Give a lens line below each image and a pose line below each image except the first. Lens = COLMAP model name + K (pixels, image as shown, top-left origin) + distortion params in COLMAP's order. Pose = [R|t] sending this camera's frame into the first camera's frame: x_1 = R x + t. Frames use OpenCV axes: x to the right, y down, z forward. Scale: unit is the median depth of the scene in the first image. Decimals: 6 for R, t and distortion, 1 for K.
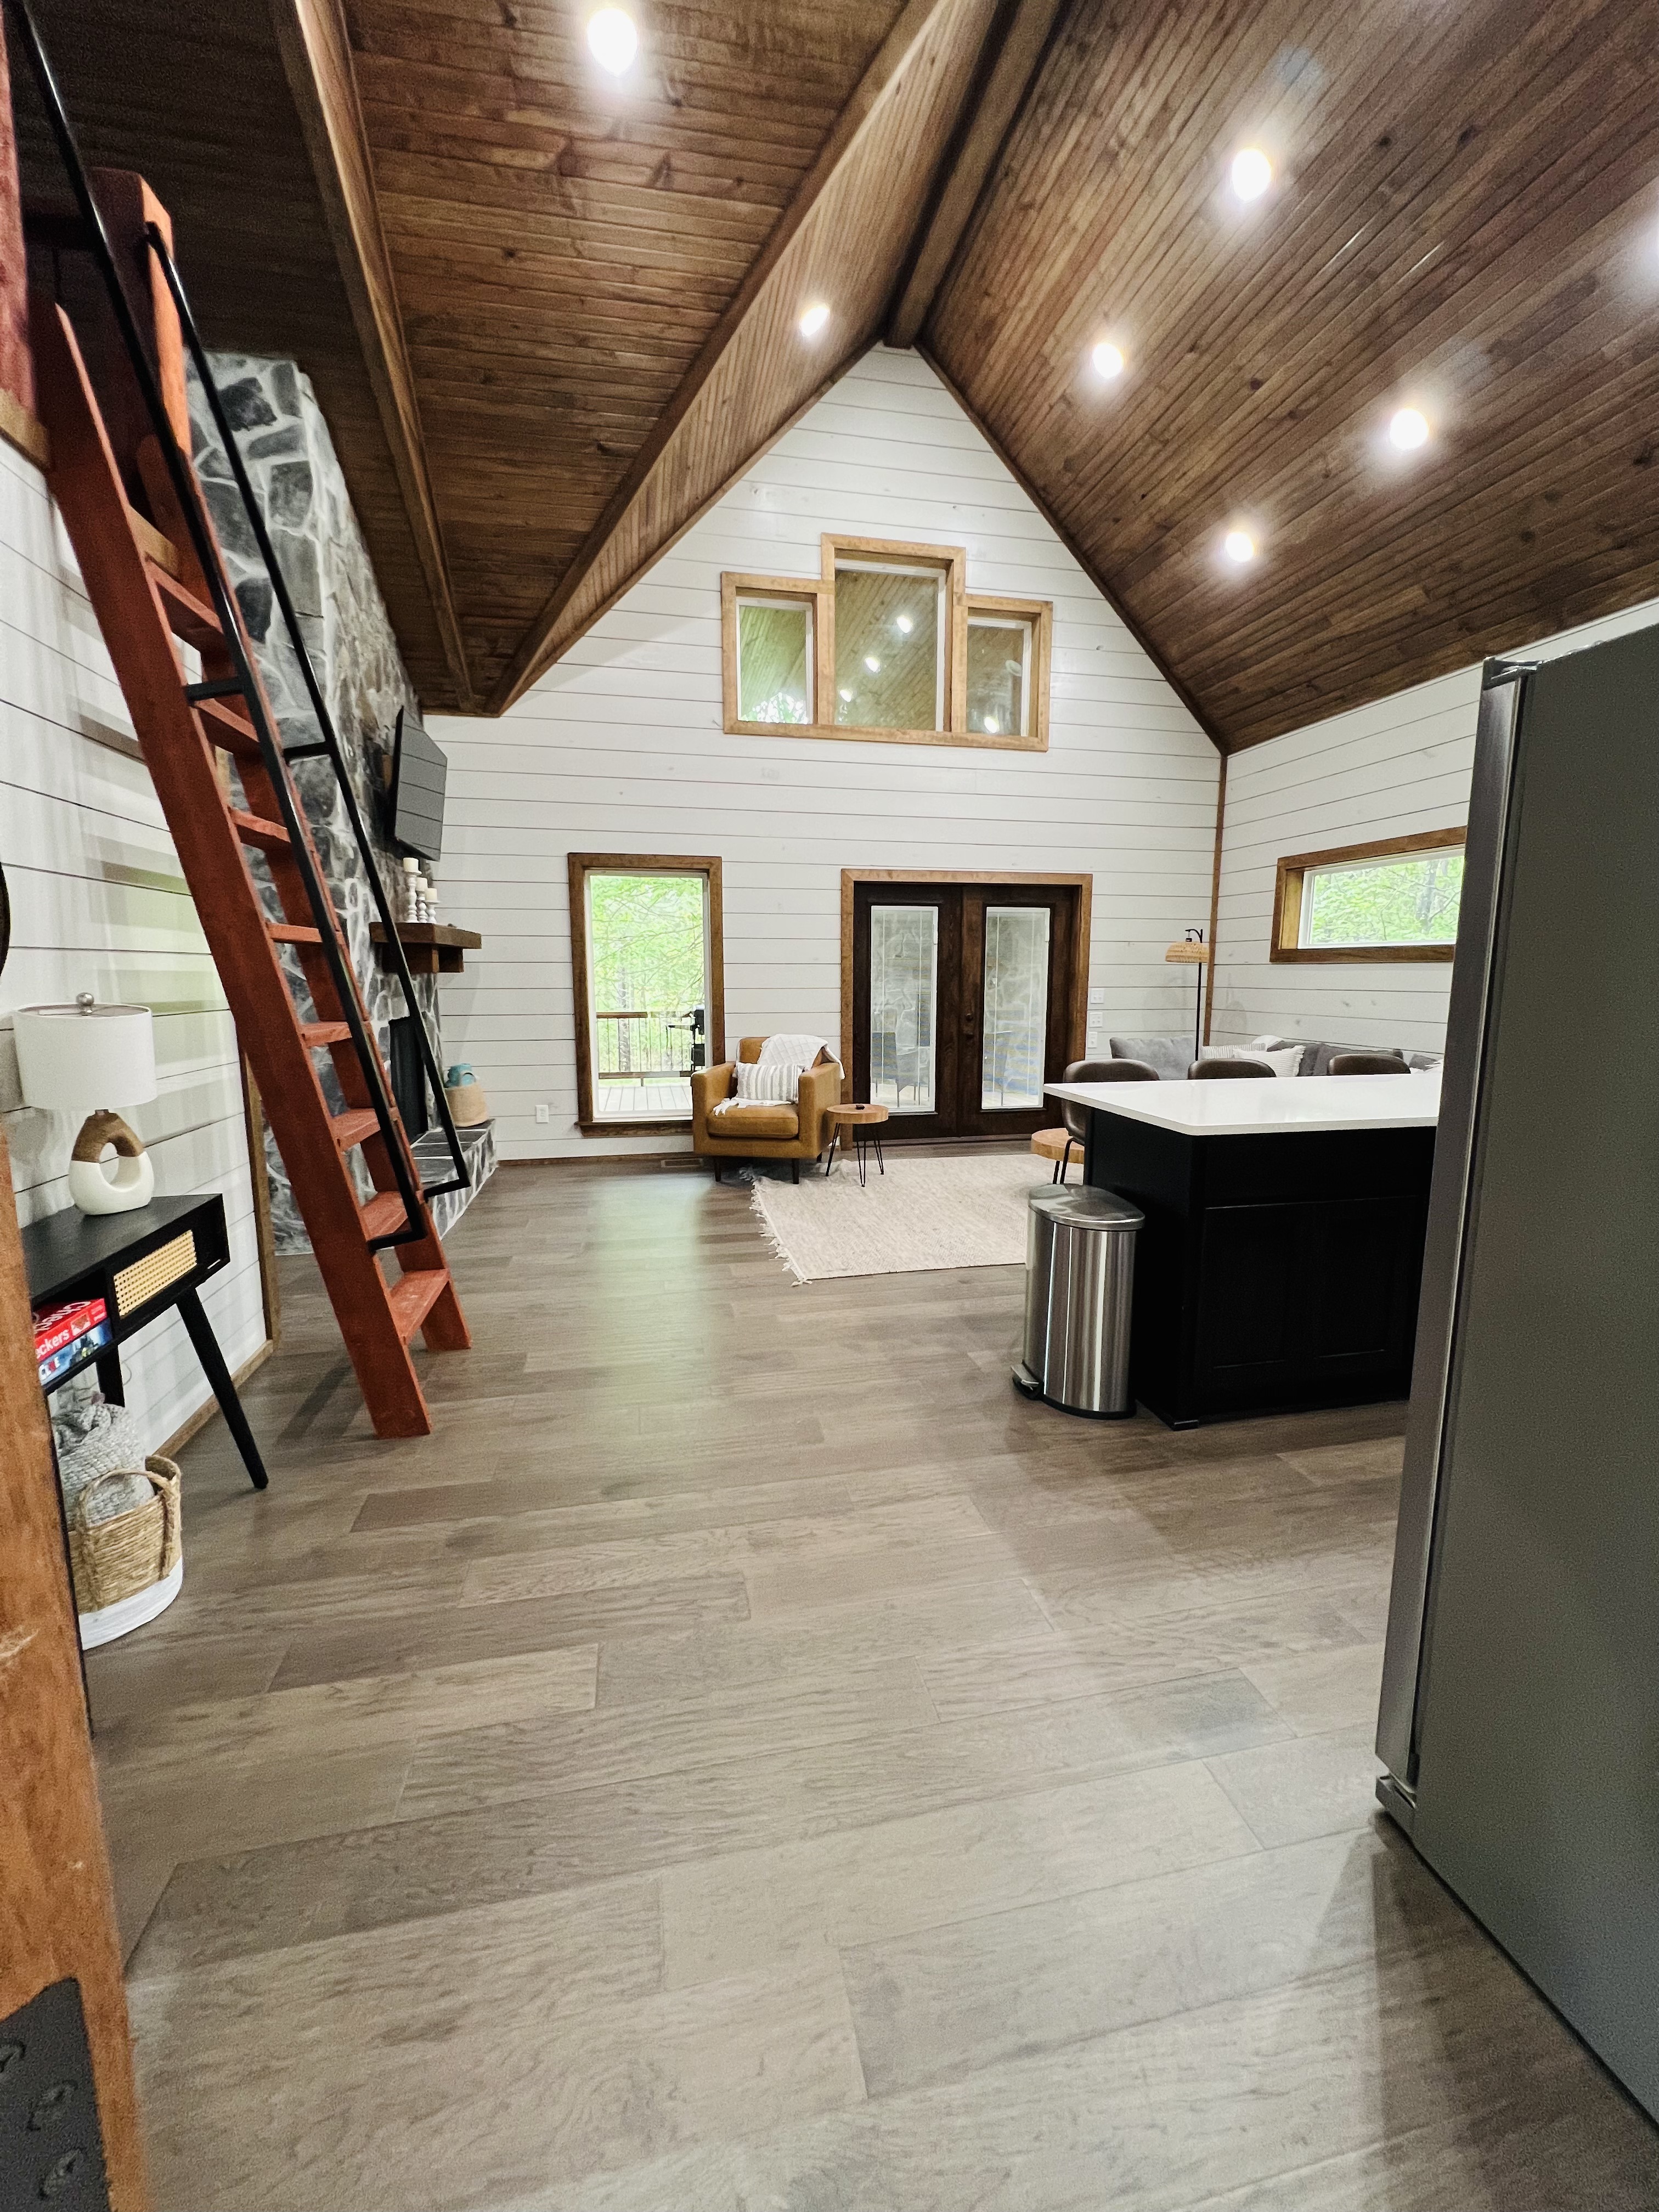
lens RADIAL K [[892.0, 0, 830.8], [0, 892.0, 1107.3], [0, 0, 1]] dist [0.000765, -0.000113]
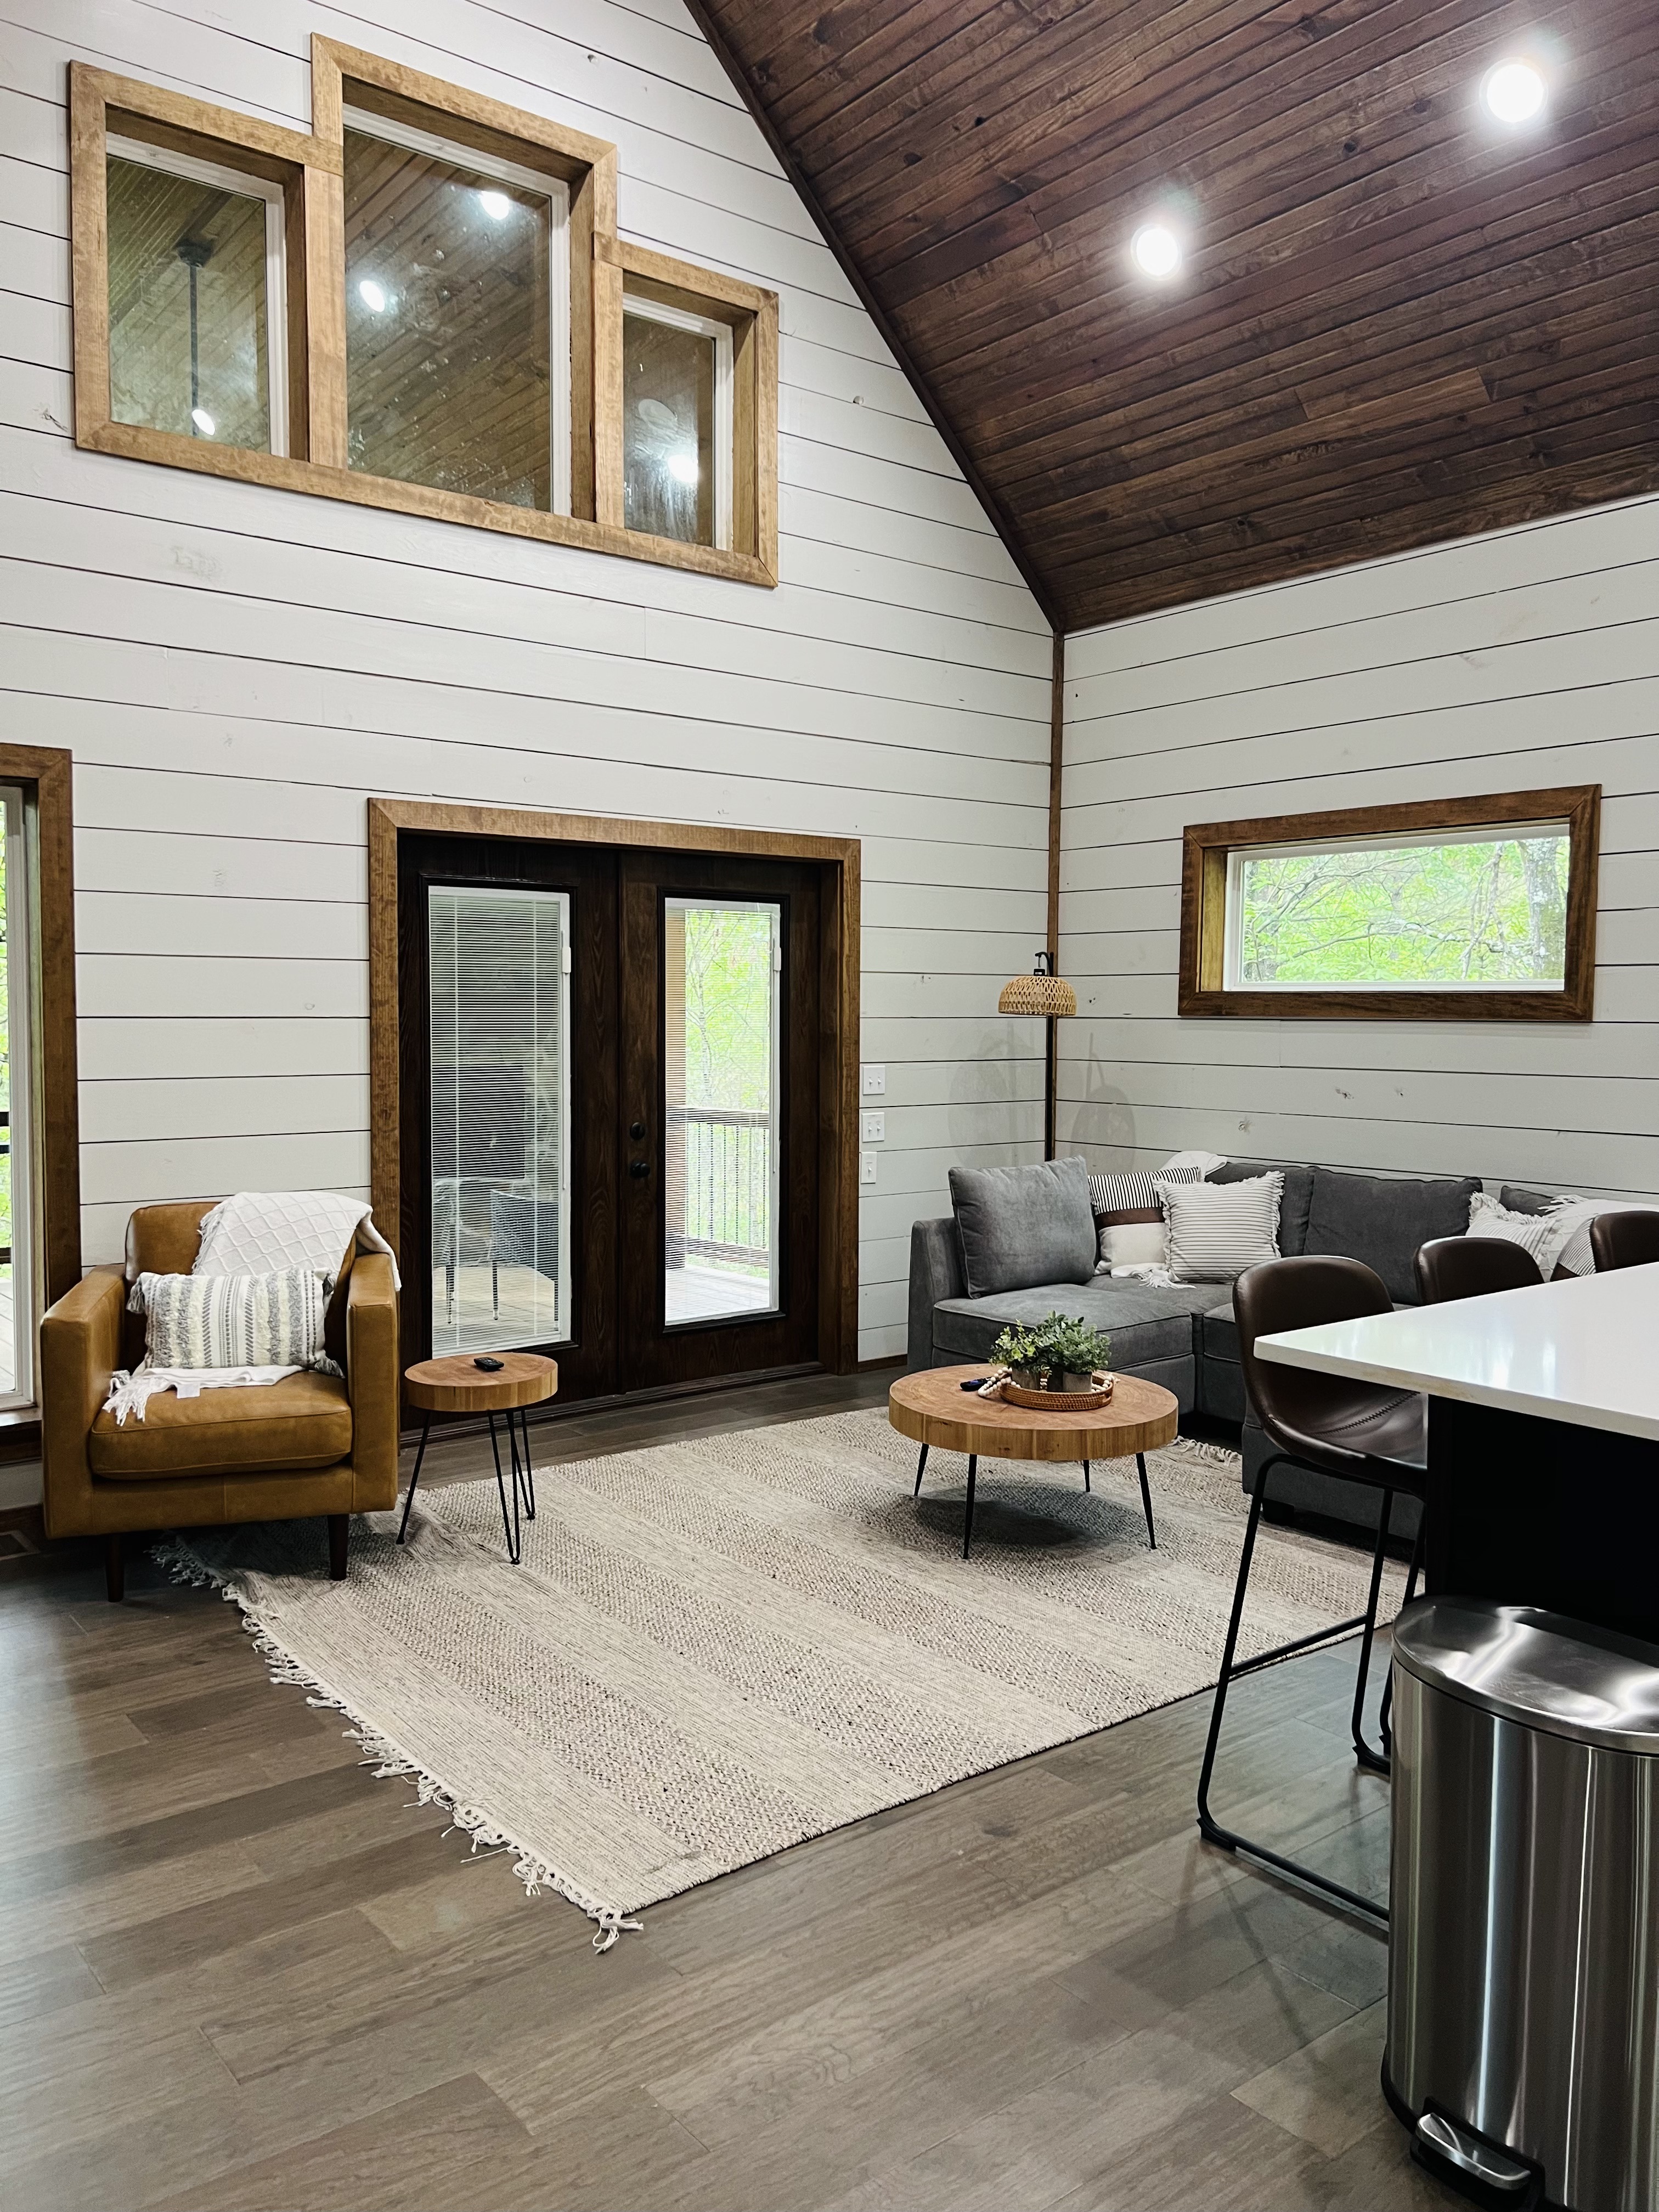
lens RADIAL K [[1679.6, 0, 829.9], [0, 1679.6, 1103.6], [0, 0, 1]] dist [0.033140, -0.027849]
pose [[0.899862, -0.021447, 0.435647, -0.149434], [0.061432, 0.995066, -0.077906, -0.046318], [-0.431827, 0.096867, 0.896740, 0.197184]]
